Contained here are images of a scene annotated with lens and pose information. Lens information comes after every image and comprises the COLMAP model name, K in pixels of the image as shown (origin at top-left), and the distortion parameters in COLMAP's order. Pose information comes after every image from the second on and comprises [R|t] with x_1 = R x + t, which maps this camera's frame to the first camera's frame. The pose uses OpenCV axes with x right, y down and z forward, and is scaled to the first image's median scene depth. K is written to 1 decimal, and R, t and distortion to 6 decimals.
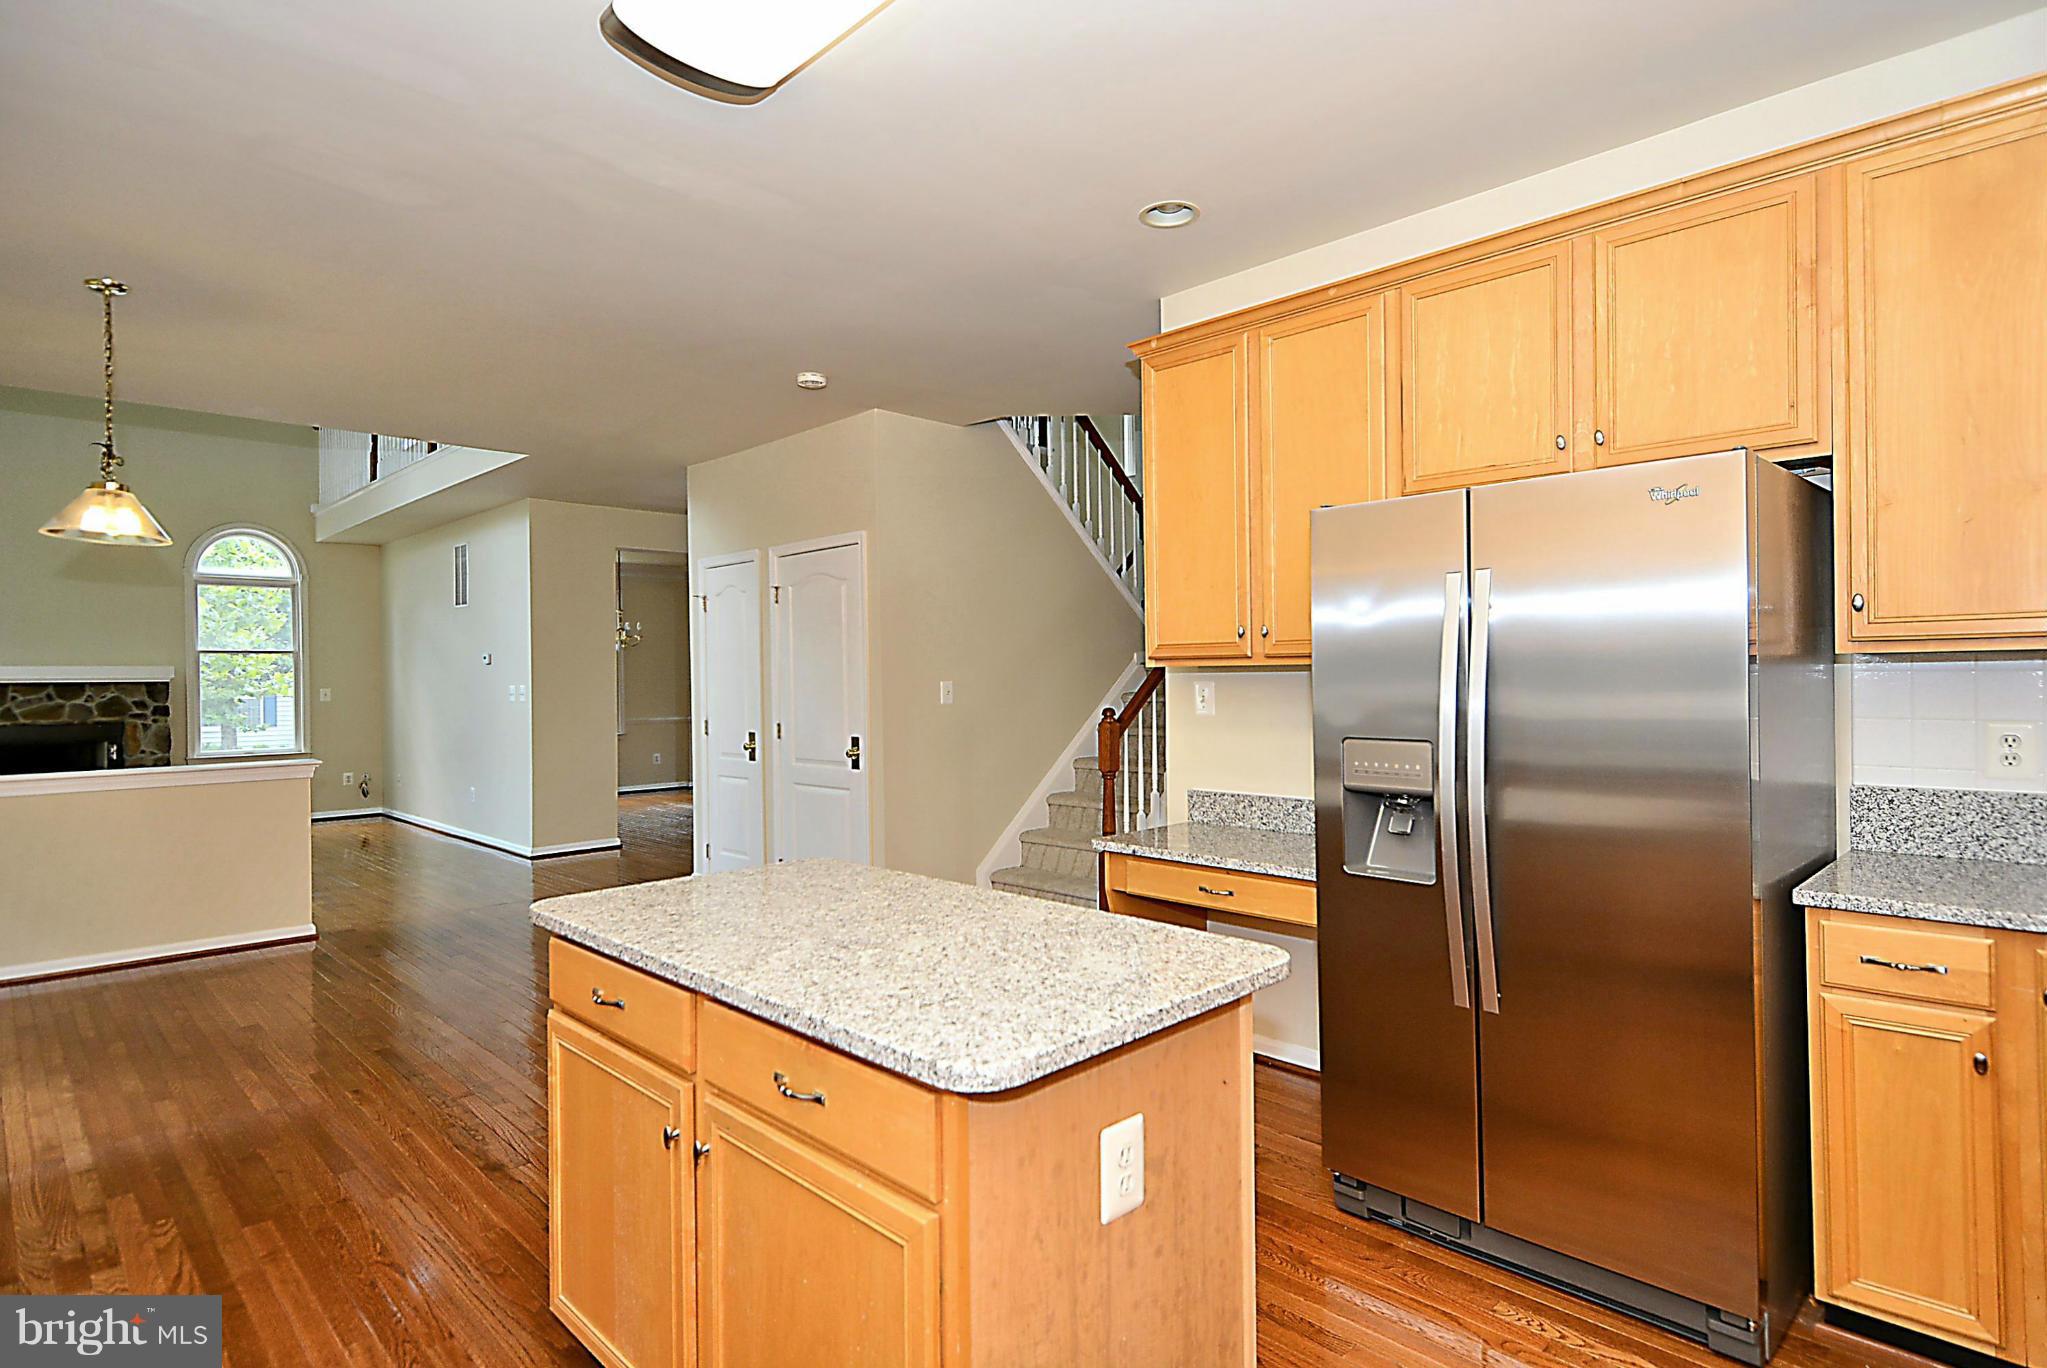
lens RADIAL K [[1069.4, 0, 1023.0], [0, 1069.4, 671.1], [0, 0, 1]] dist [0.026680, -0.019899]
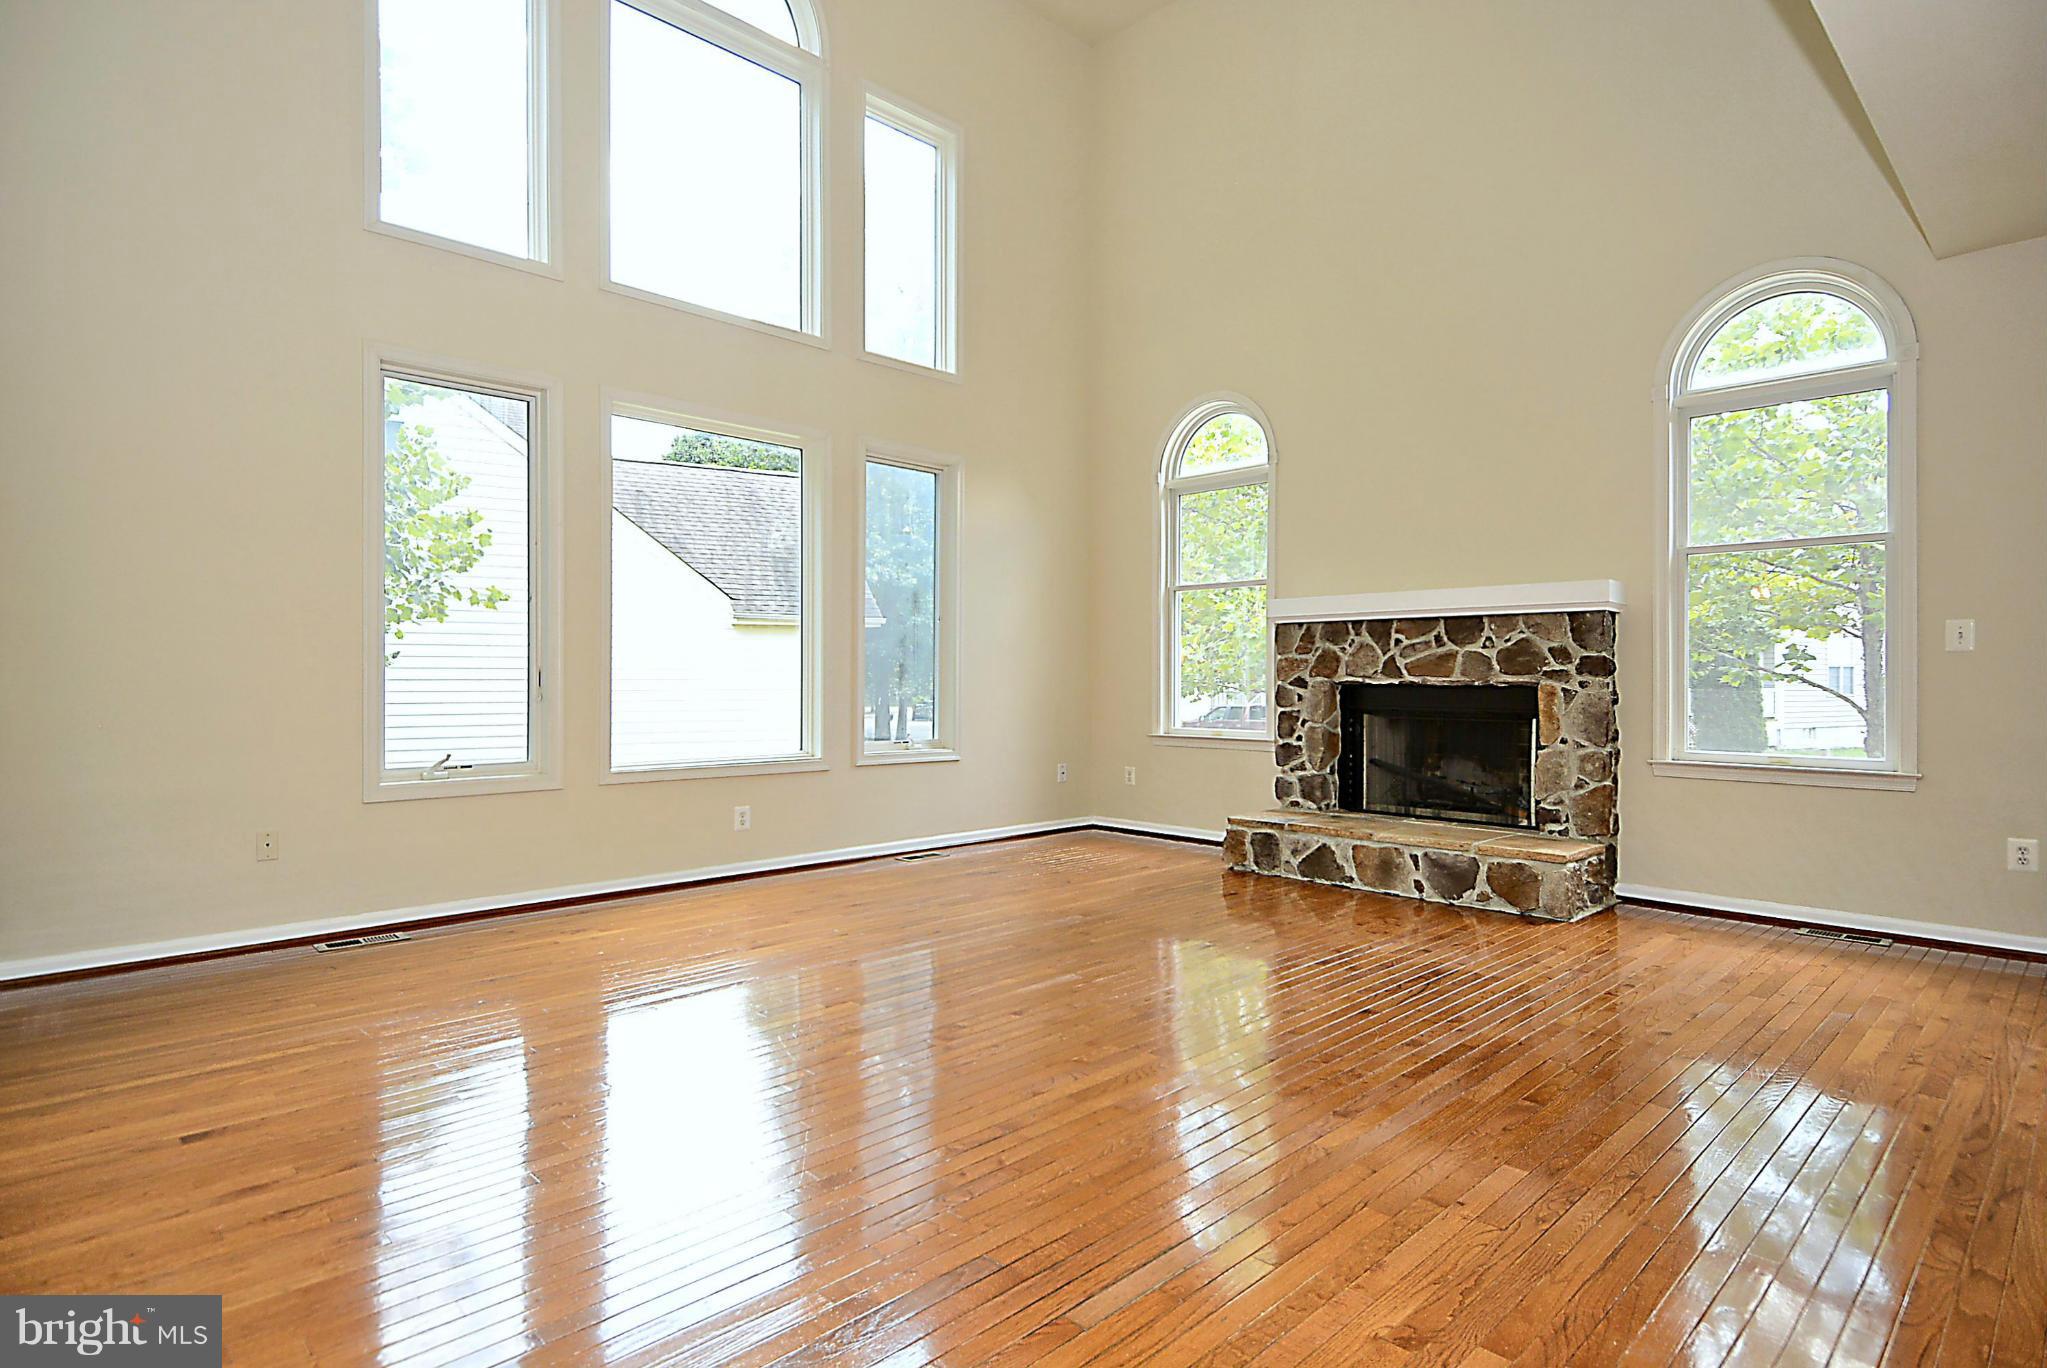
lens RADIAL K [[1069.4, 0, 1027.8], [0, 1069.4, 681.5], [0, 0, 1]] dist [0.026680, -0.019899]
pose [[0.002451, 0.018319, -0.999829, -0.288024], [0.002498, 0.999829, 0.018325, 0.035711], [0.999994, -0.002543, 0.002405, 0.756382]]
